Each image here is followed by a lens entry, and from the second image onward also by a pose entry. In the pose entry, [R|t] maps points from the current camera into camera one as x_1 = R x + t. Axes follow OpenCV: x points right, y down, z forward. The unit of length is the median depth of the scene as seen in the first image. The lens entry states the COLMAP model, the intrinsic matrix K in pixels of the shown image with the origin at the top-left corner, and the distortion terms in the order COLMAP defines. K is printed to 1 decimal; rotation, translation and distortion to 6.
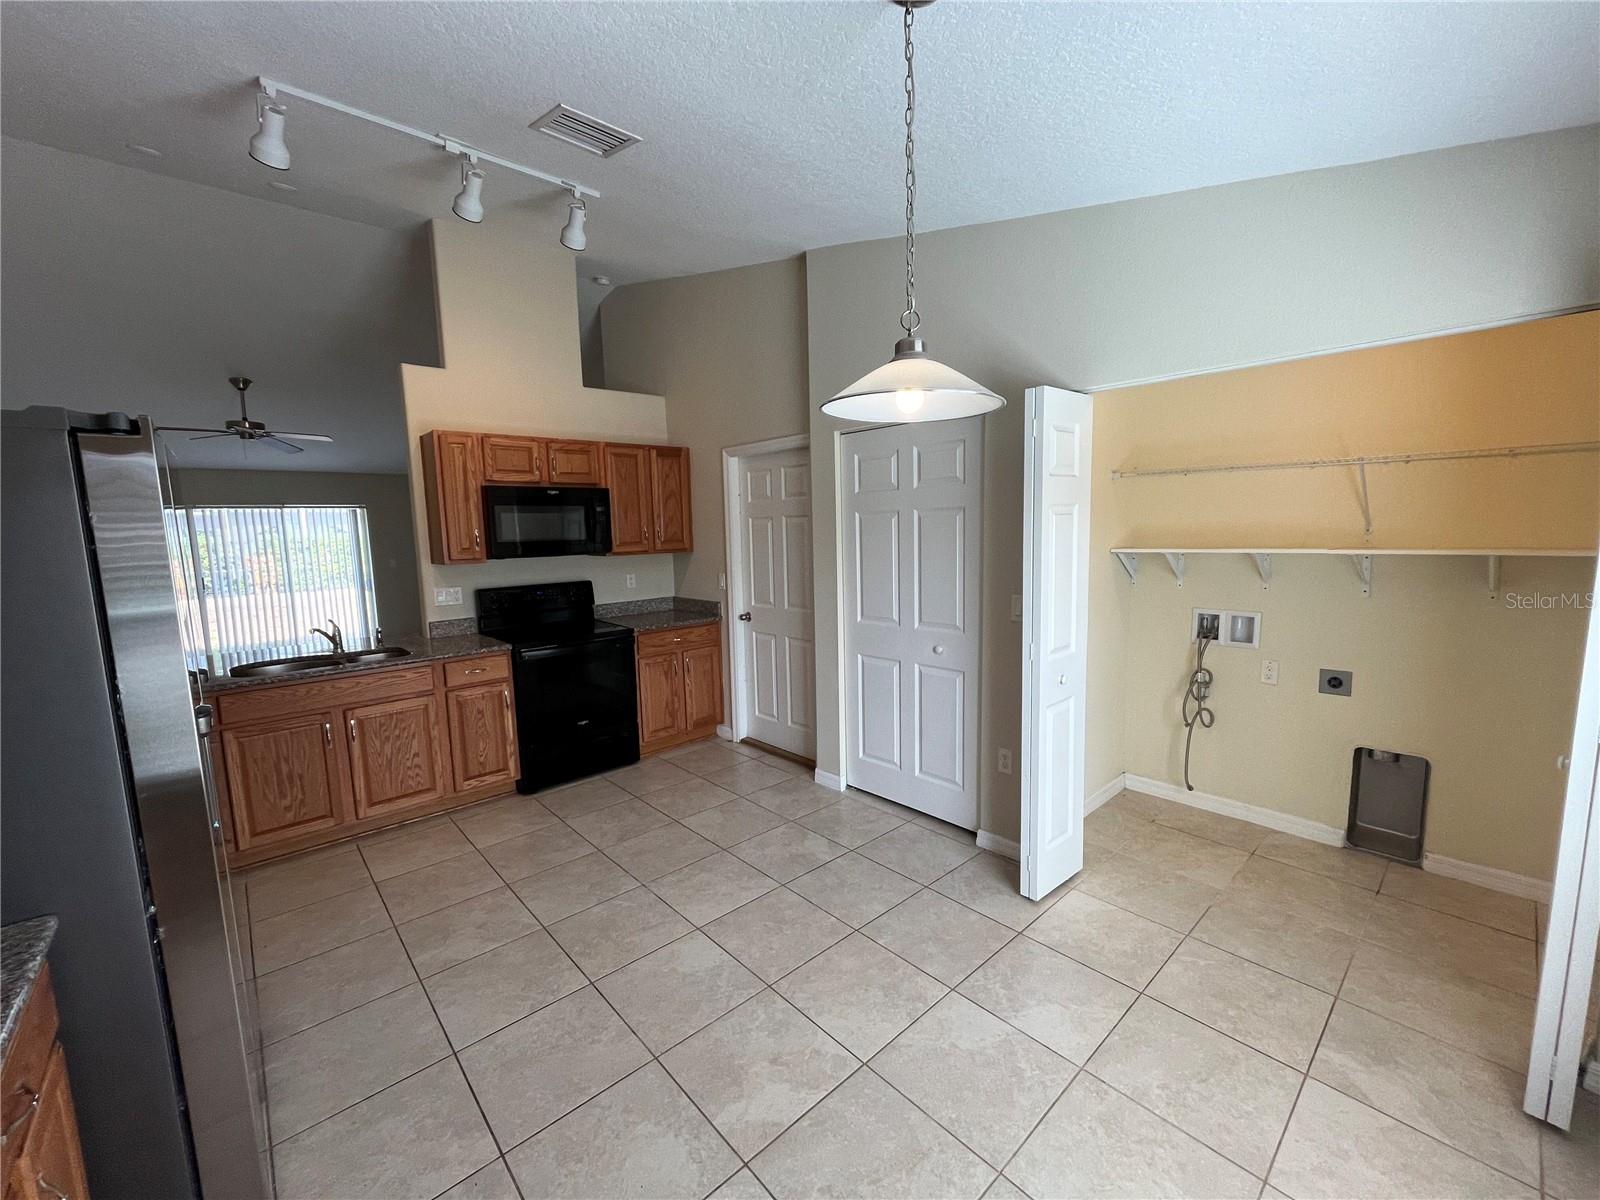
lens RADIAL K [[645.7, 0, 795.2], [0, 645.7, 604.2], [0, 0, 1]] dist [-0.002675, -0.000490]
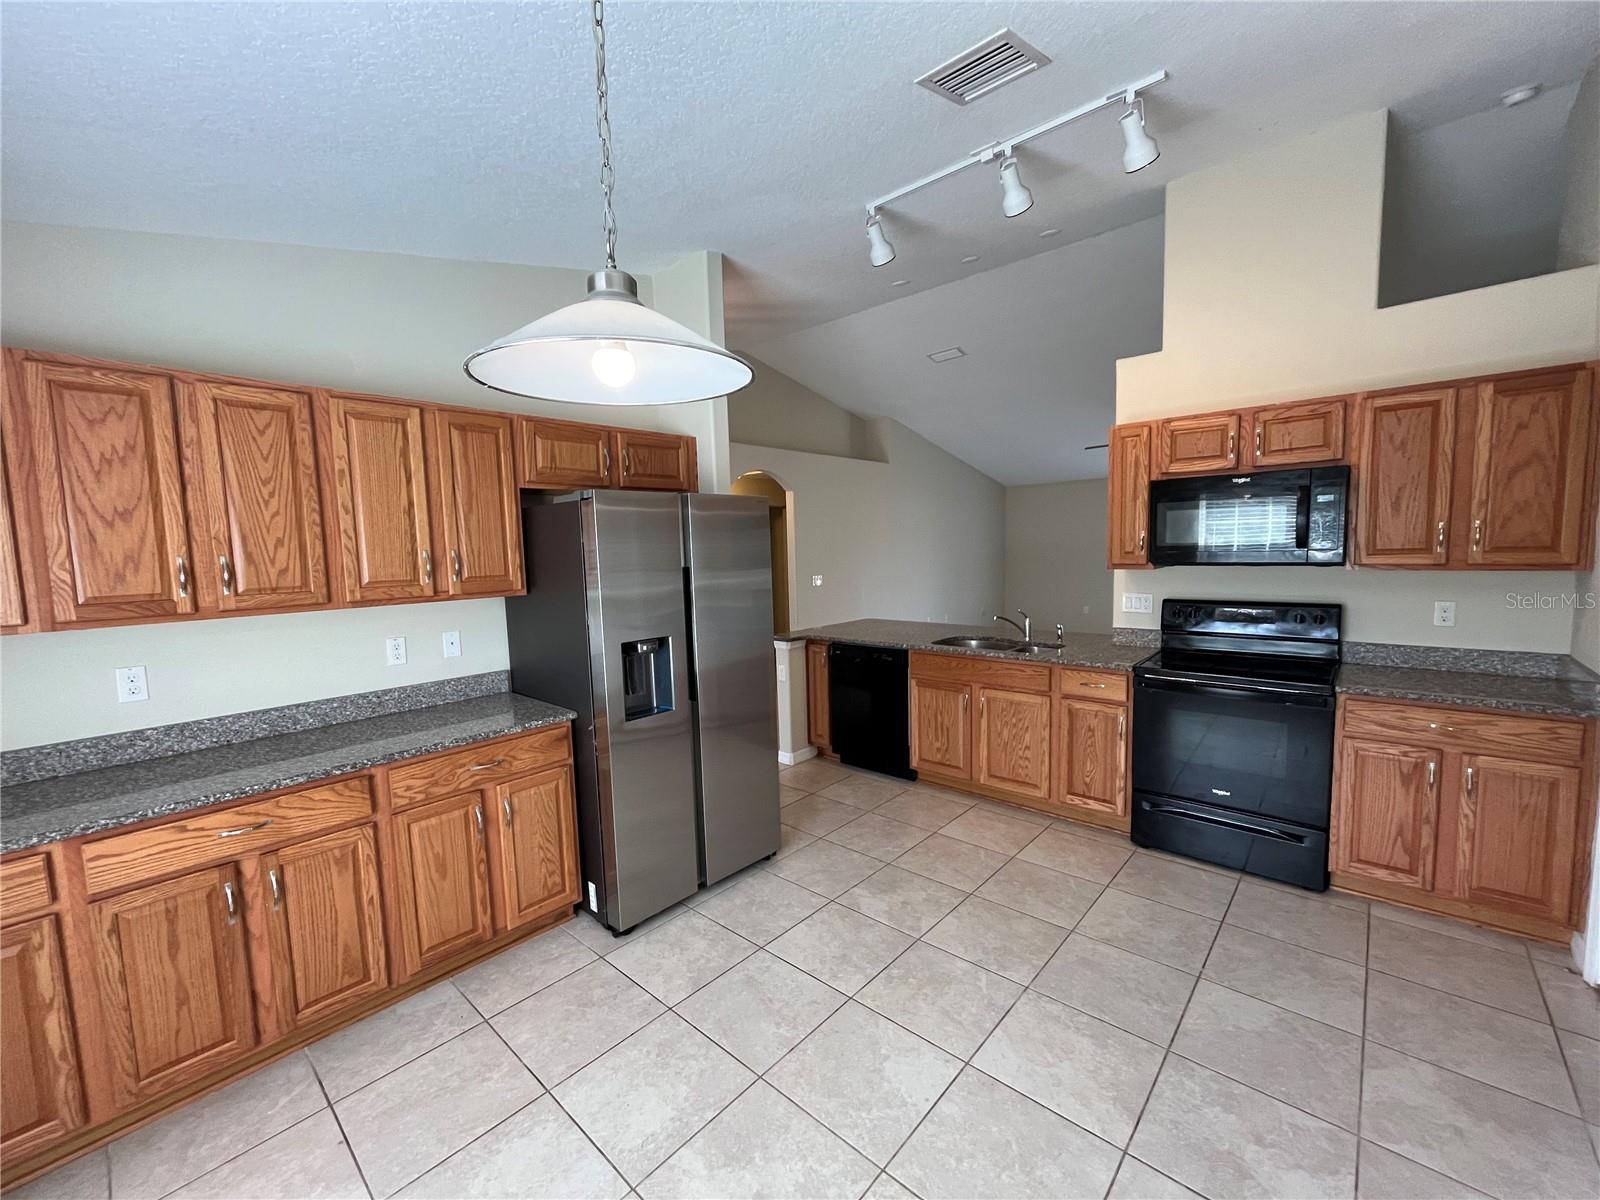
lens RADIAL K [[645.7, 0, 795.2], [0, 645.7, 604.2], [0, 0, 1]] dist [-0.002675, -0.000490]
pose [[0.098760, 0.113069, -0.988667, 0.357039], [-0.094615, 0.990090, 0.103780, -0.065558], [0.990603, 0.083293, 0.108479, 0.457584]]
